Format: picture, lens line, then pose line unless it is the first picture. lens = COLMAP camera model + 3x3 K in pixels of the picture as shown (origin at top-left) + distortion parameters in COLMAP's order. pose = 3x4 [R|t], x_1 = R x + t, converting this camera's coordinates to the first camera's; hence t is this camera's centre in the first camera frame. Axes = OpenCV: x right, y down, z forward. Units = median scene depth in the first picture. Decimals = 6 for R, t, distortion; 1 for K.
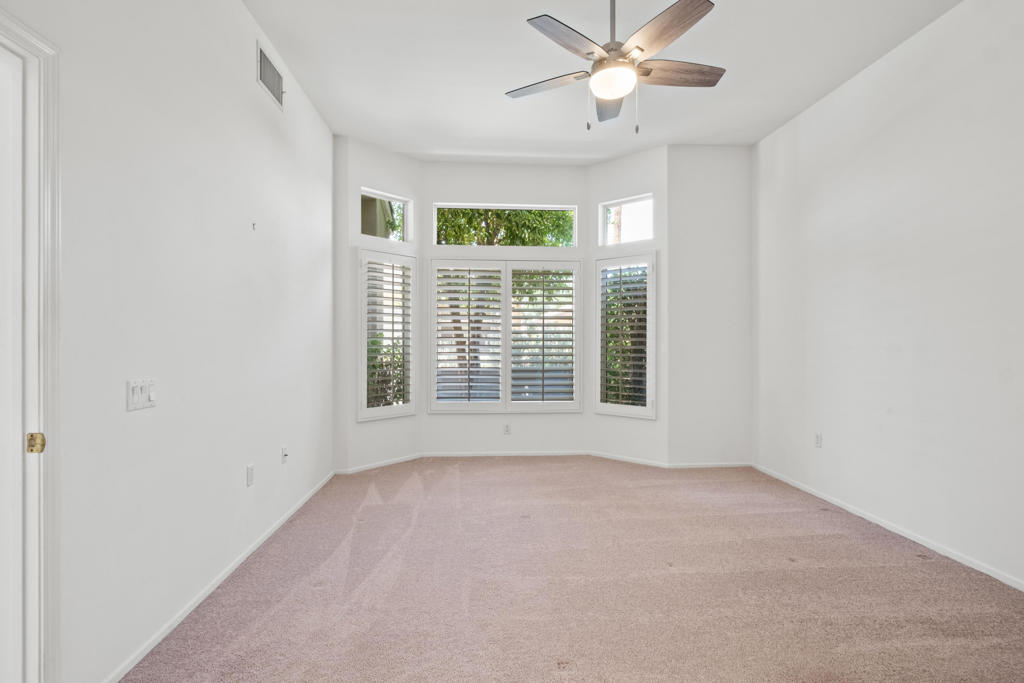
lens RADIAL K [[498.5, 0, 510.6], [0, 498.5, 338.3], [0, 0, 1]] dist [-0.011859, 0.000278]
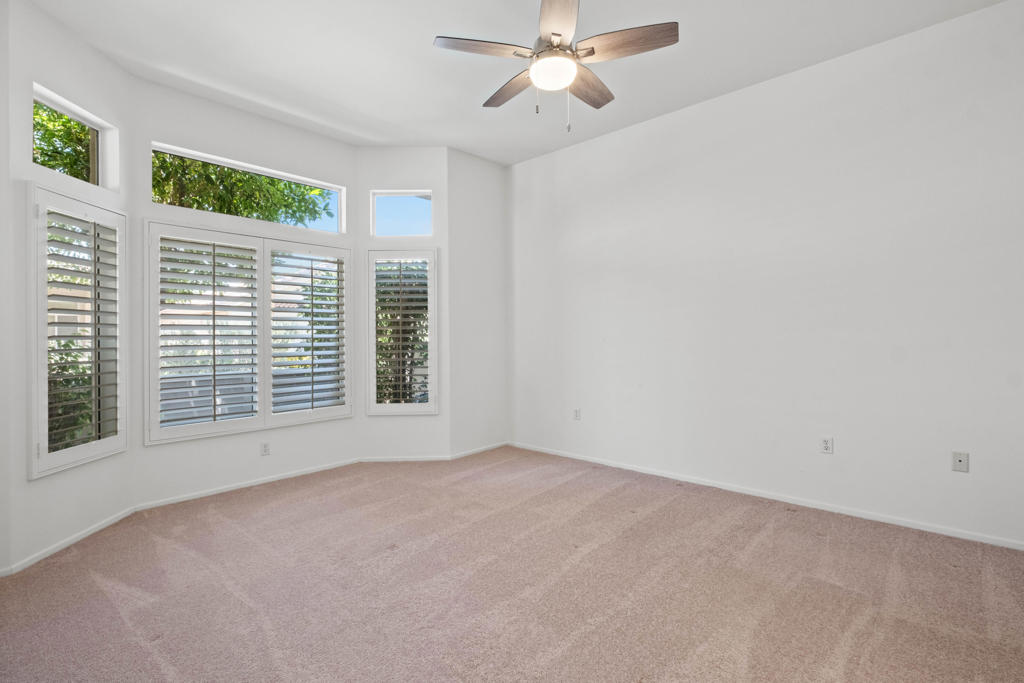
lens RADIAL K [[468.5, 0, 511.2], [0, 468.5, 337.7], [0, 0, 1]] dist [-0.014787, -0.000123]
pose [[0.724285, -0.012109, 0.689394, -0.262655], [0.006446, 0.999921, 0.010792, -0.002630], [-0.689470, -0.003373, 0.724306, 0.208317]]
